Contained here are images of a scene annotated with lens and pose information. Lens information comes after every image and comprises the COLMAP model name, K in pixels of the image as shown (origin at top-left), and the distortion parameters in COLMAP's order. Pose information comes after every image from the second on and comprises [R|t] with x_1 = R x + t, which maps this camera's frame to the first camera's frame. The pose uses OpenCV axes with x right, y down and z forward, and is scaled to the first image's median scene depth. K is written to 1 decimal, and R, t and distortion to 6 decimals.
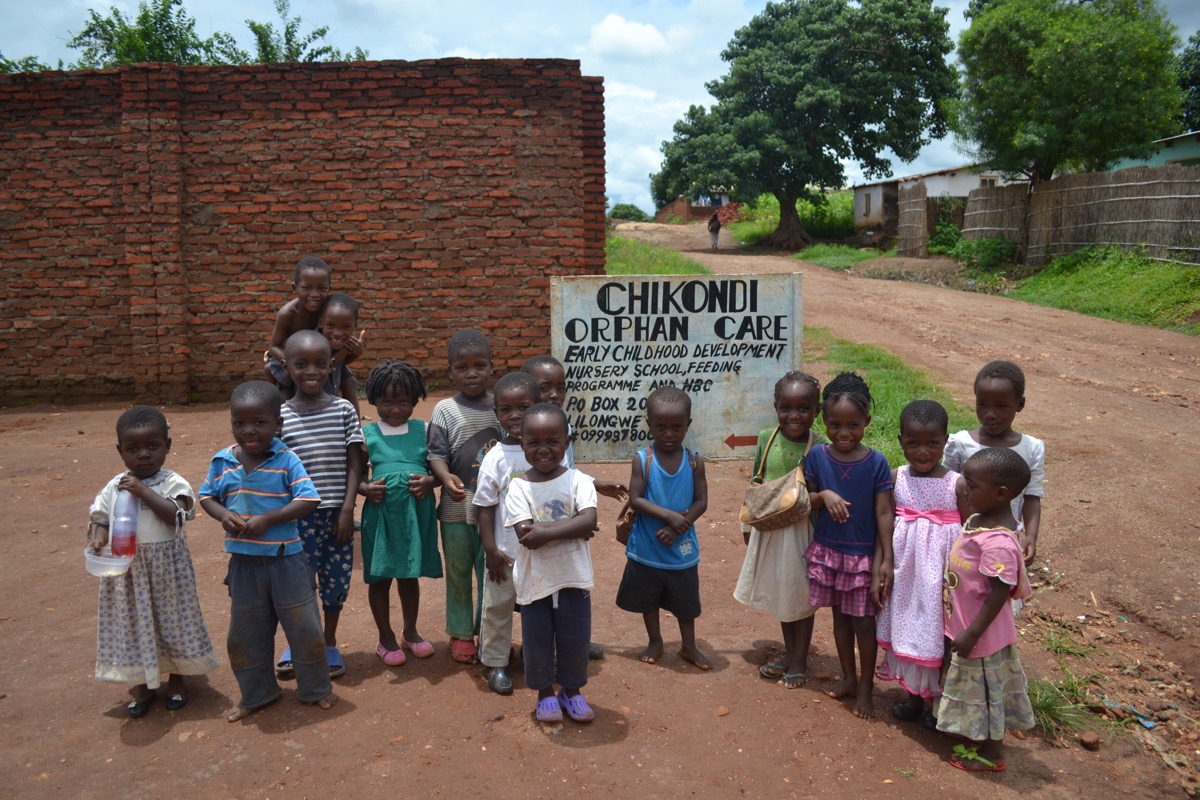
lens RADIAL K [[973.8, 0, 600.5], [0, 973.8, 397.9], [0, 0, 1]] dist [-0.089422, -0.002578]
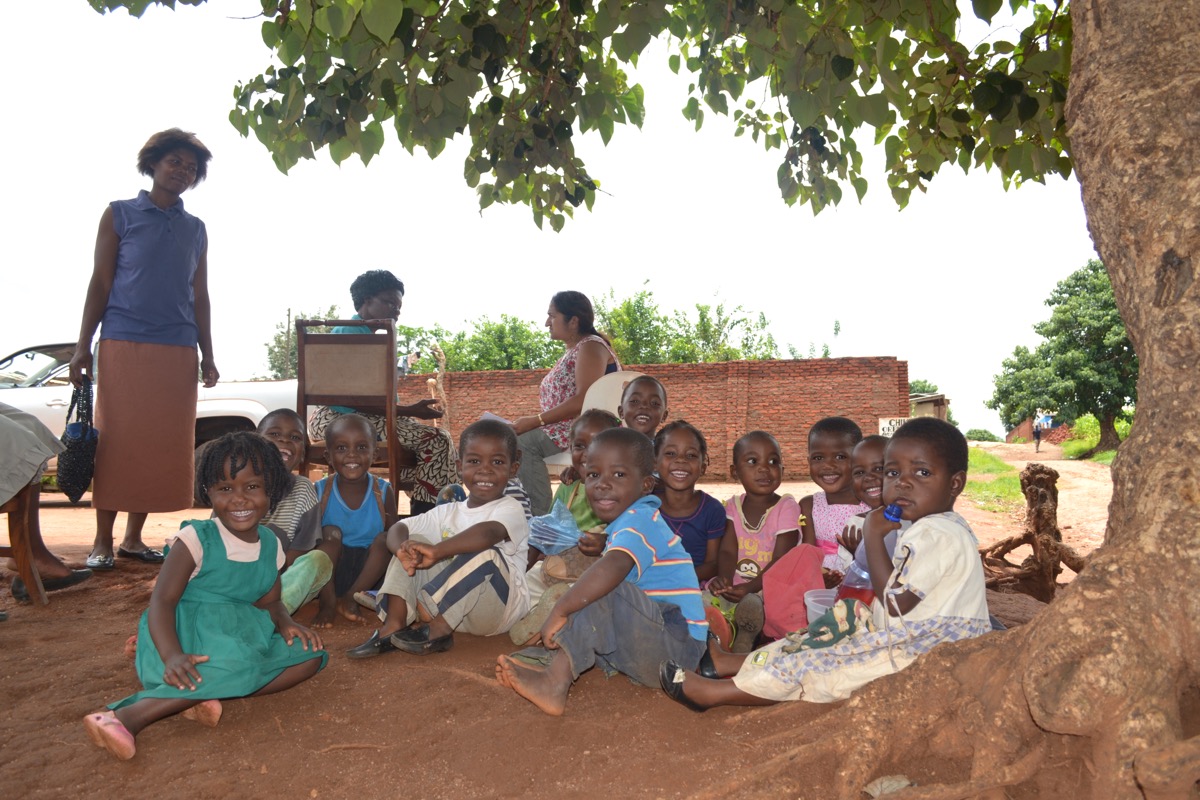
lens RADIAL K [[973.8, 0, 601.1], [0, 973.8, 400.3], [0, 0, 1]] dist [-0.089422, -0.002578]
pose [[0.935020, -0.014264, -0.354307, 0.029186], [-0.067648, 0.973664, -0.217721, 0.074682], [0.348081, 0.227541, 0.909431, -0.310818]]
